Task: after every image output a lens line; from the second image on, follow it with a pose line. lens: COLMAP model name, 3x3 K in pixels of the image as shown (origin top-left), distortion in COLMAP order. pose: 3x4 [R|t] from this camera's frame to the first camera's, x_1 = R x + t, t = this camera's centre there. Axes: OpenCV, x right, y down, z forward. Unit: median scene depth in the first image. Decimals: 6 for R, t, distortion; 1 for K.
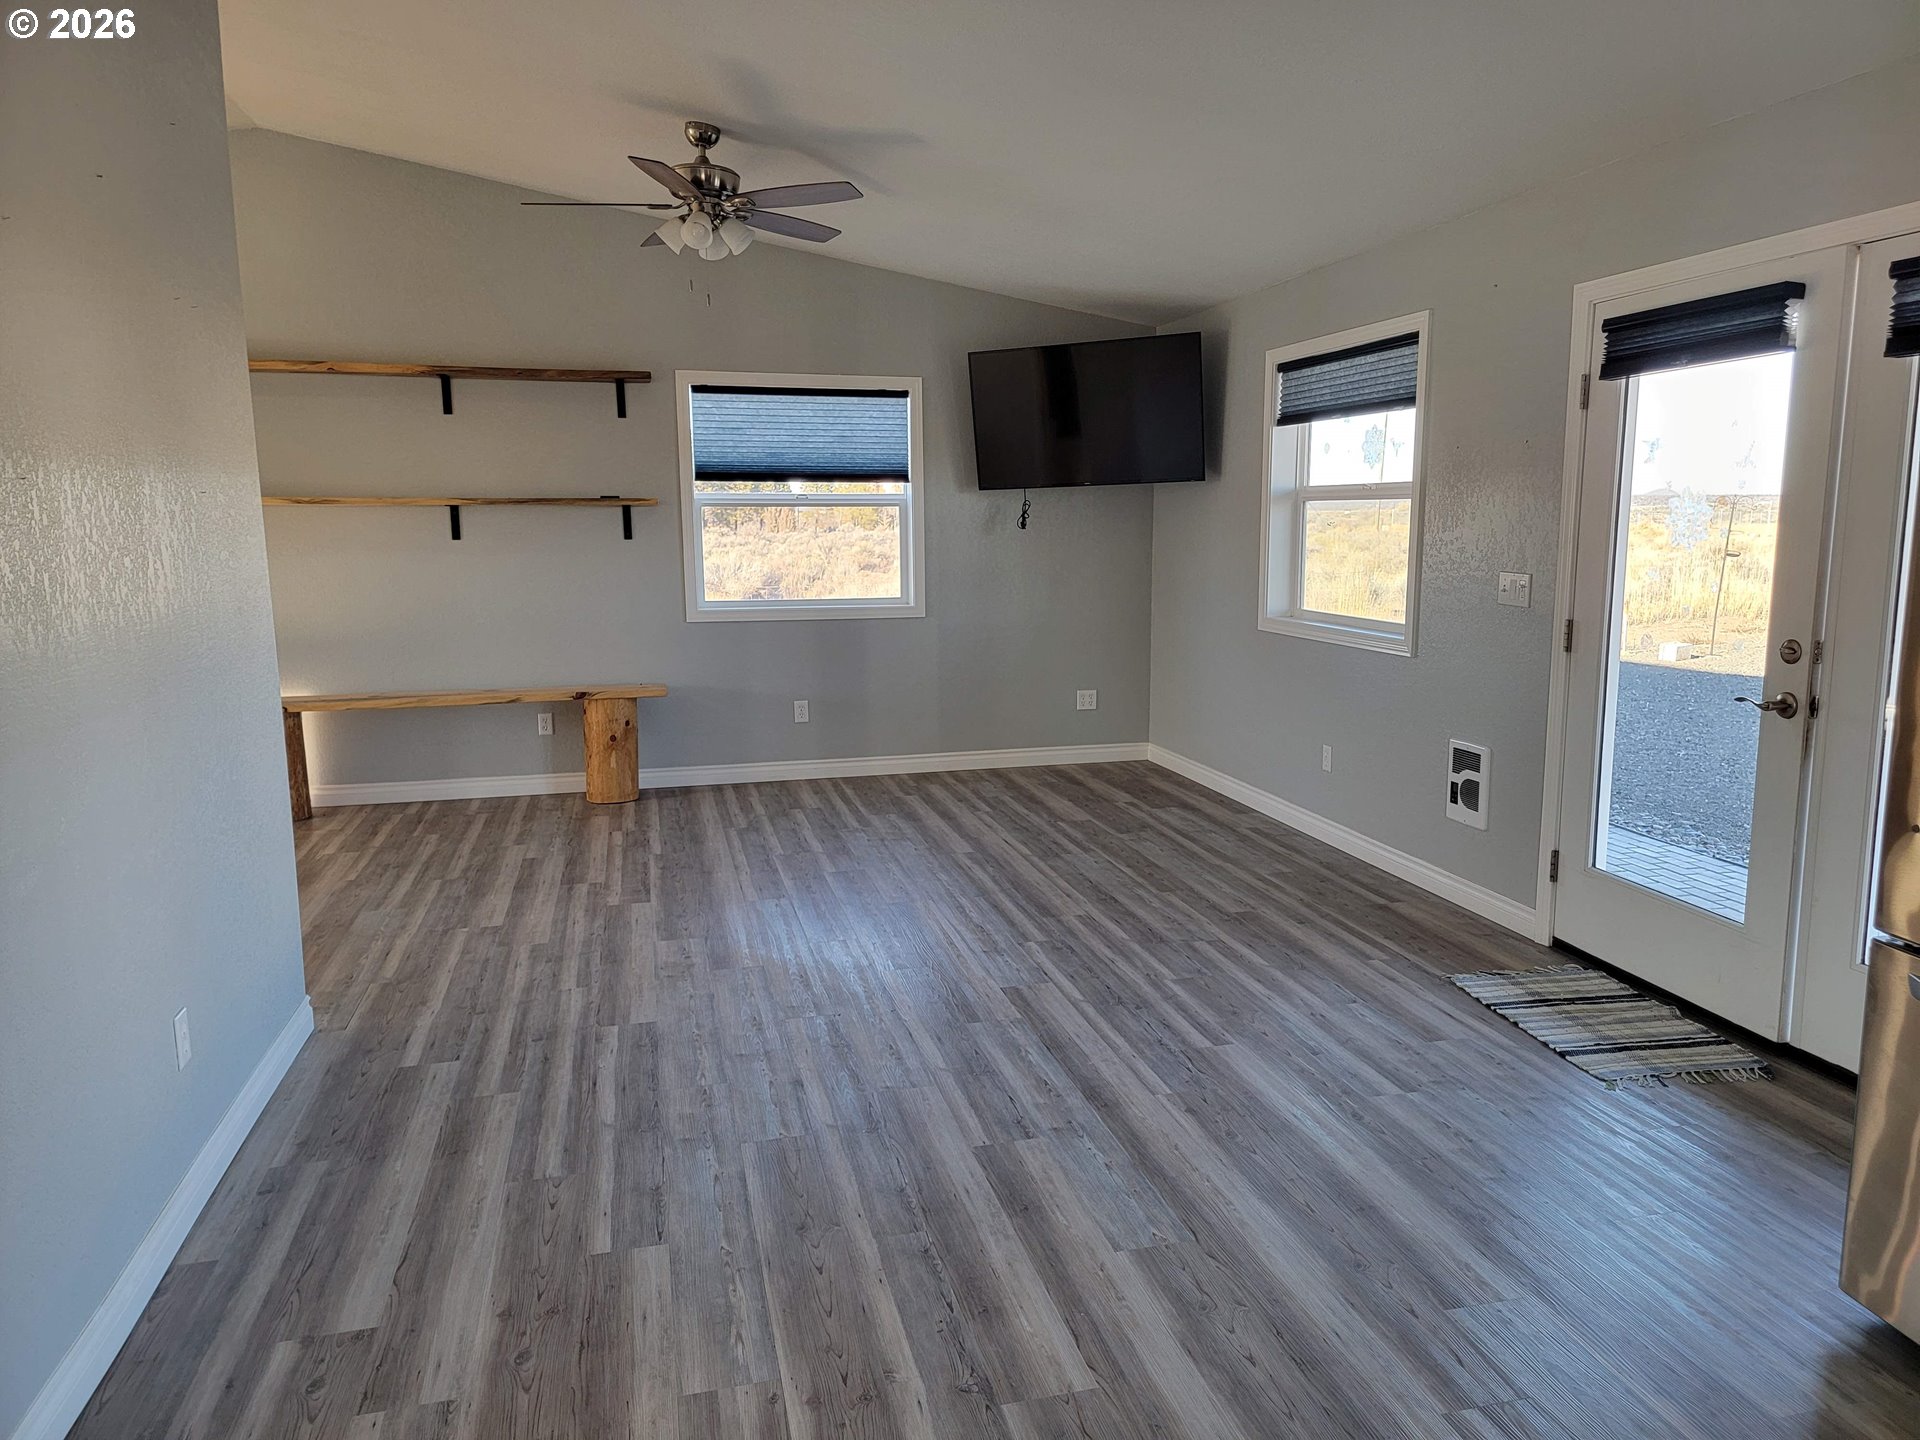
lens RADIAL K [[1345.4, 0, 960.0], [0, 1345.4, 720.0], [0, 0, 1]] dist [0.080984, -0.080576]
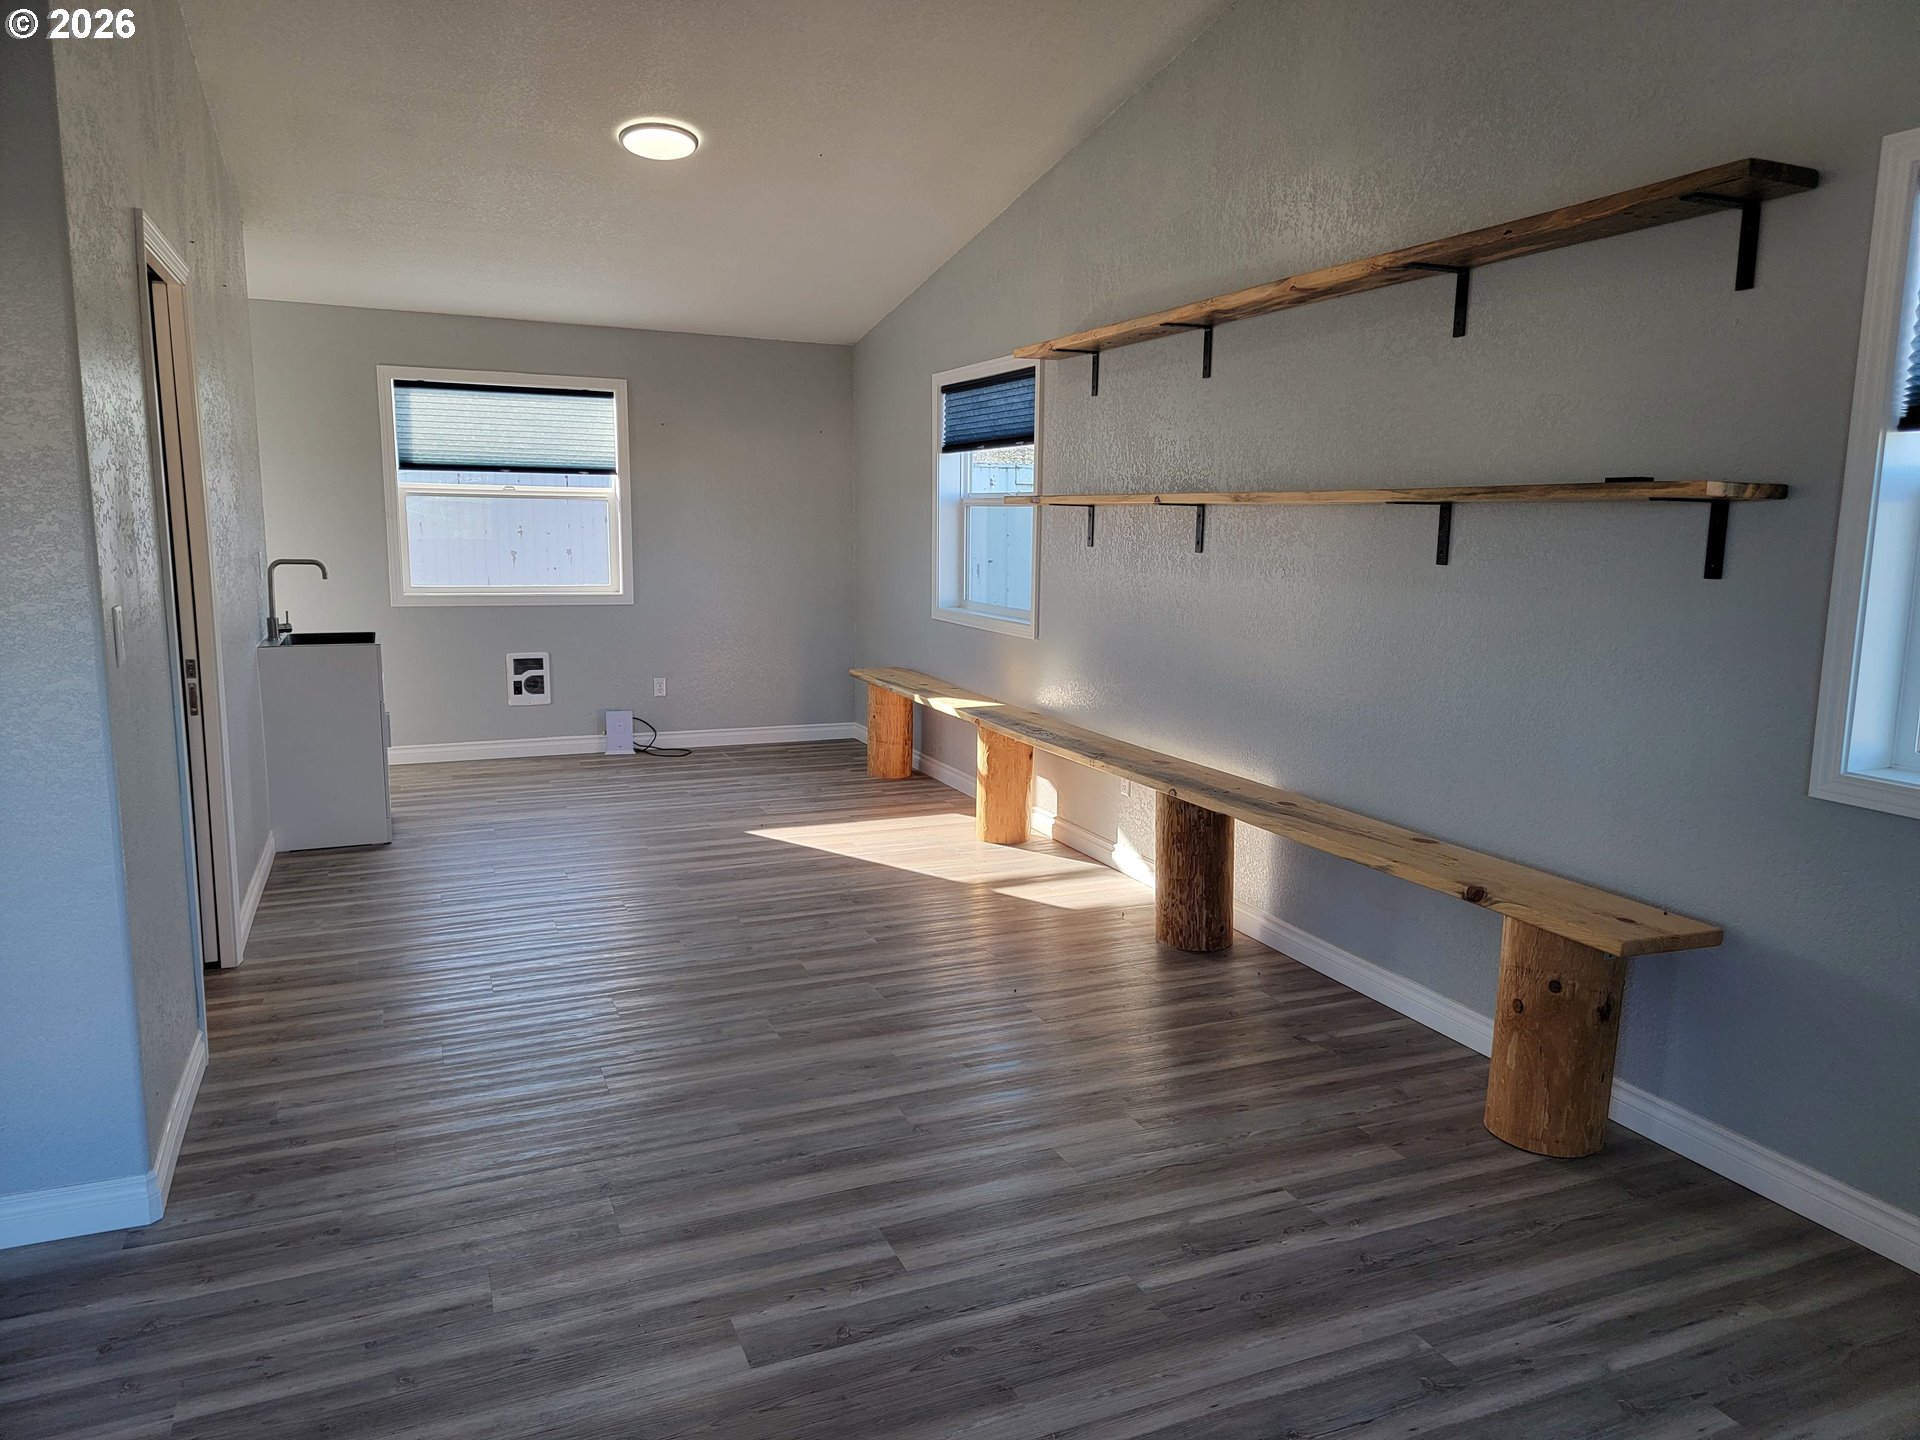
lens RADIAL K [[1345.4, 0, 960.0], [0, 1345.4, 720.0], [0, 0, 1]] dist [0.080984, -0.080576]
pose [[0.177450, 0.166338, -0.969971, 0.182962], [-0.166764, 0.976441, 0.136939, -0.145440], [0.969897, 0.137456, 0.201009, 0.916151]]
